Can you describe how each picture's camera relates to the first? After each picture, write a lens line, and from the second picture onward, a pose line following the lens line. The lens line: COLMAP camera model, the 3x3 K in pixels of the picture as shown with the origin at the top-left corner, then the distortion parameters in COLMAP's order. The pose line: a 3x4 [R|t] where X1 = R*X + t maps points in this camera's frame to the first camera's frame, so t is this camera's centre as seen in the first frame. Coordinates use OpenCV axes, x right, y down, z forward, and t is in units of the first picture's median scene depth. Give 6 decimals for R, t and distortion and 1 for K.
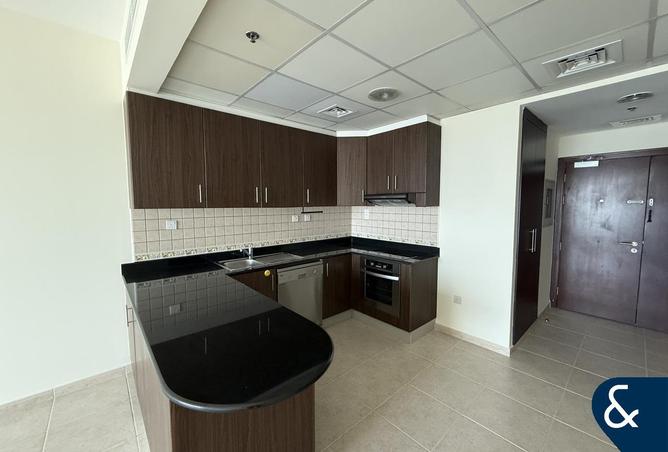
lens RADIAL K [[269.3, 0, 334.0], [0, 269.3, 226.0], [0, 0, 1]] dist [-0.002176, -0.000328]
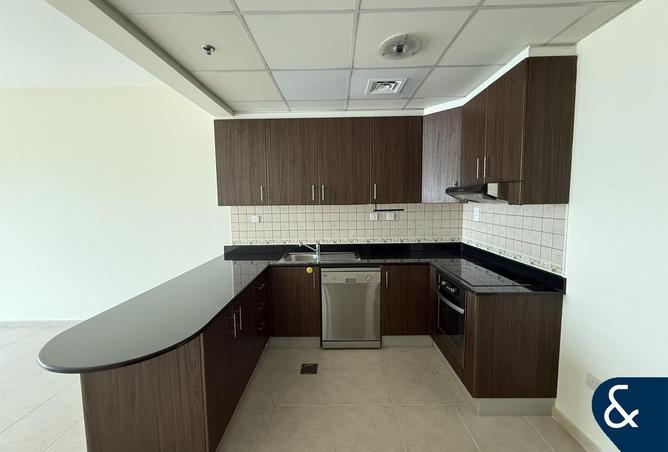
lens RADIAL K [[269.3, 0, 334.0], [0, 269.3, 226.0], [0, 0, 1]] dist [-0.002176, -0.000328]
pose [[0.736910, 0.056960, -0.673587, 0.427493], [-0.044221, 0.998371, 0.036047, -0.027093], [0.674543, 0.003224, 0.738228, 0.276283]]
